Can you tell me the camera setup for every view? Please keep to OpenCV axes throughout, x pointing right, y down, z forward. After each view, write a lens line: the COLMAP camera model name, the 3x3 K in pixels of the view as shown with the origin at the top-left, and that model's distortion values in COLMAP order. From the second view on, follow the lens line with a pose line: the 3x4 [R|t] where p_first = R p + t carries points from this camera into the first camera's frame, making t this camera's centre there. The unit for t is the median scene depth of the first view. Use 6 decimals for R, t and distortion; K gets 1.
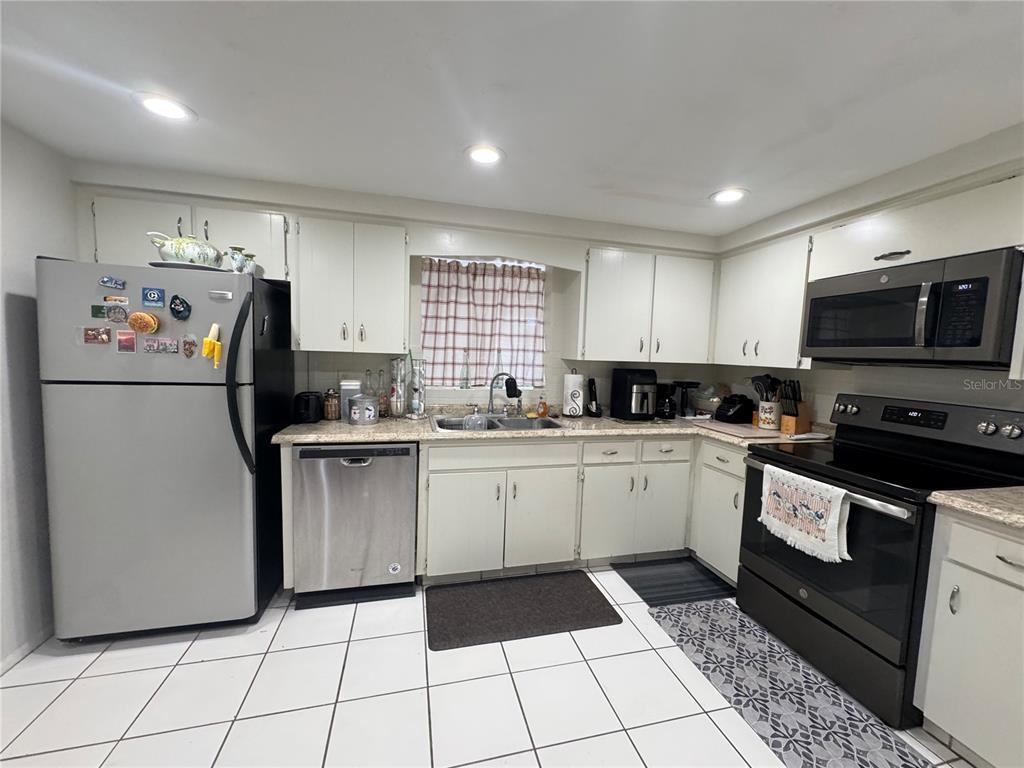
lens RADIAL K [[397.6, 0, 507.3], [0, 397.6, 387.5], [0, 0, 1]] dist [0.000084, 0.000105]
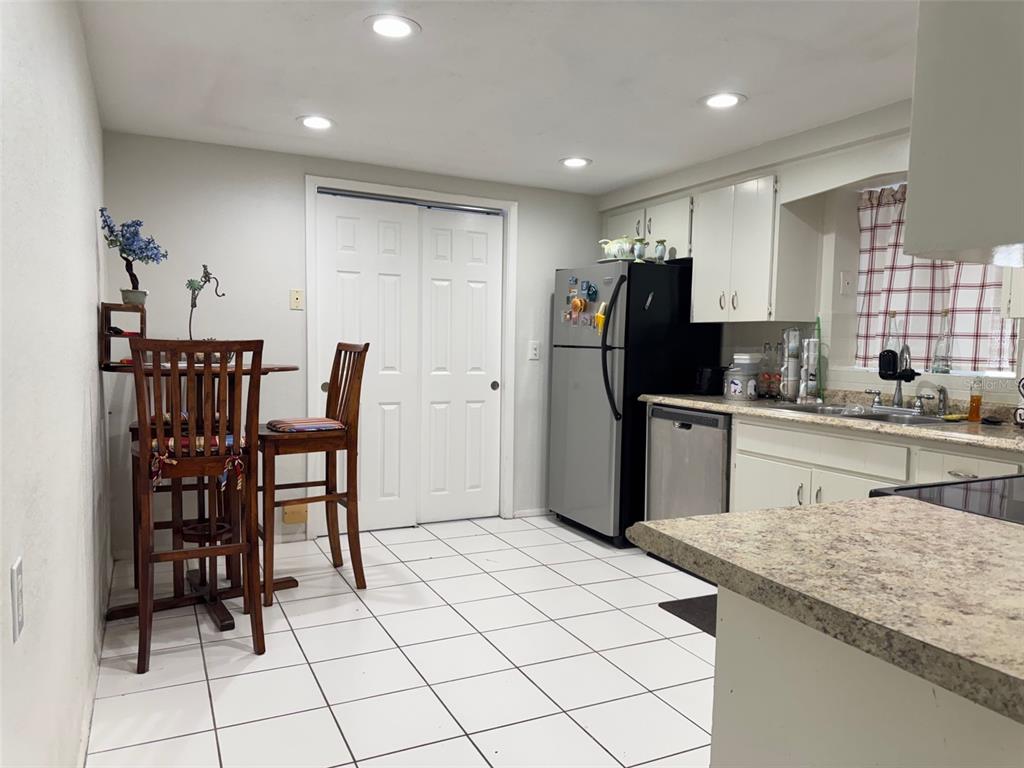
lens RADIAL K [[715.4, 0, 509.1], [0, 715.4, 384.3], [0, 0, 1]] dist [0.015256, -0.015475]
pose [[0.231897, 0.037234, -0.972028, 1.285015], [-0.088446, 0.995935, 0.017049, 0.084512], [0.968711, 0.082018, 0.234247, 0.118197]]
